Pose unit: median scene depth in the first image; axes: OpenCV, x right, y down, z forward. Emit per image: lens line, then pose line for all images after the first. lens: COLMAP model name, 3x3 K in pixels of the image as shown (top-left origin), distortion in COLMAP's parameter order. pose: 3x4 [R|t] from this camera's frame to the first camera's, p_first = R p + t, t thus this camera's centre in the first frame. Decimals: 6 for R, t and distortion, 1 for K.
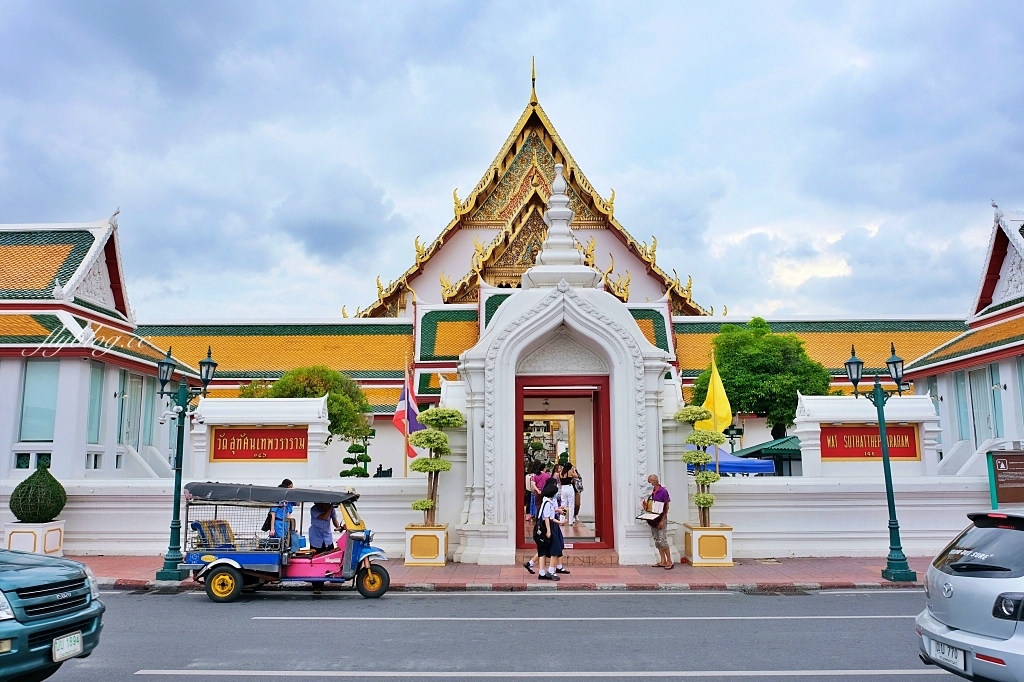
lens RADIAL K [[809.9, 0, 512.0], [0, 809.9, 341.0], [0, 0, 1]] dist [0.000670, 0.001622]
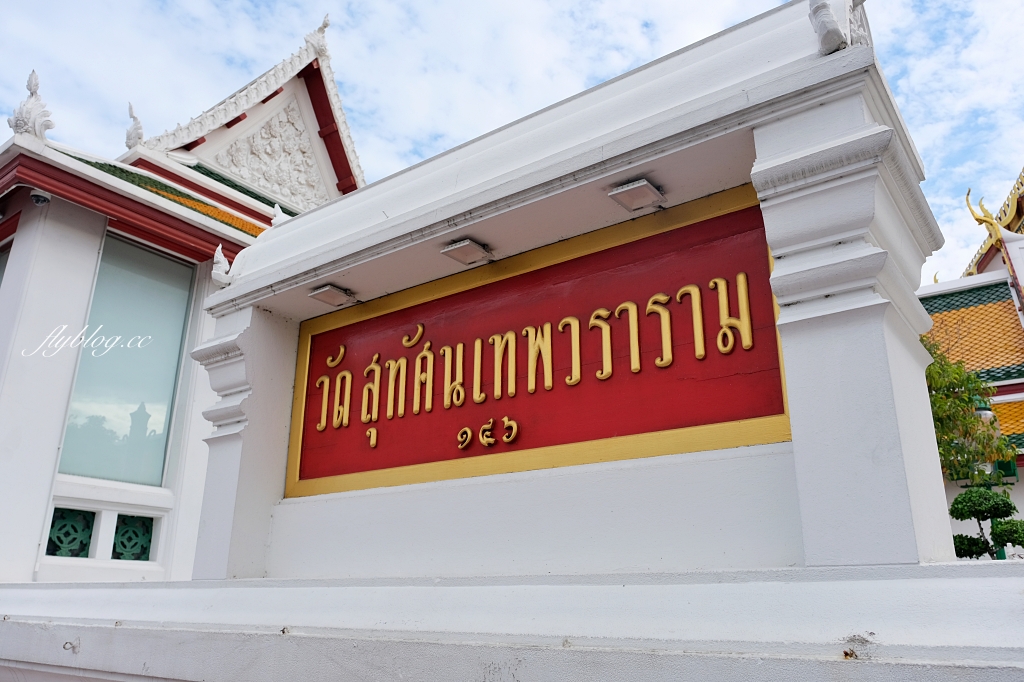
lens RADIAL K [[715.2, 0, 512.0], [0, 715.2, 341.0], [0, 0, 1]] dist [-0.060109, 0.033174]
pose [[0.799433, -0.192462, -0.569092, -0.217288], [0.088615, 0.974709, -0.205156, 0.148830], [0.594184, 0.113578, 0.796269, 0.865096]]
